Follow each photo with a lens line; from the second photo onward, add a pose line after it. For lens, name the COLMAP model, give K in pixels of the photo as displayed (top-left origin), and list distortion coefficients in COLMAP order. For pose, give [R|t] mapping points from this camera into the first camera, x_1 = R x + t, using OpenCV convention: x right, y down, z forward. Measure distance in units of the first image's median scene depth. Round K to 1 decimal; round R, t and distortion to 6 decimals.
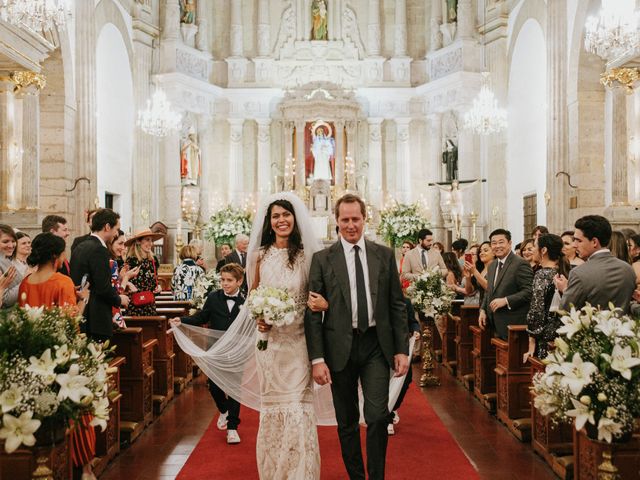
lens RADIAL K [[711.4, 0, 337.8], [0, 711.4, 240.2], [0, 0, 1]] dist [0.009329, 0.007035]
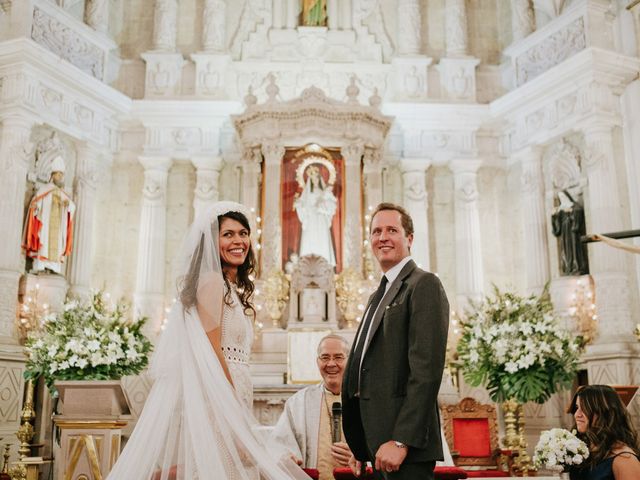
lens RADIAL K [[711.4, 0, 337.8], [0, 711.4, 240.2], [0, 0, 1]] dist [0.009329, 0.007035]
pose [[0.999849, 0.005724, 0.016405, -0.014651], [-0.001754, 0.972608, -0.232444, 0.013426], [-0.017286, 0.232380, 0.972471, 0.493814]]
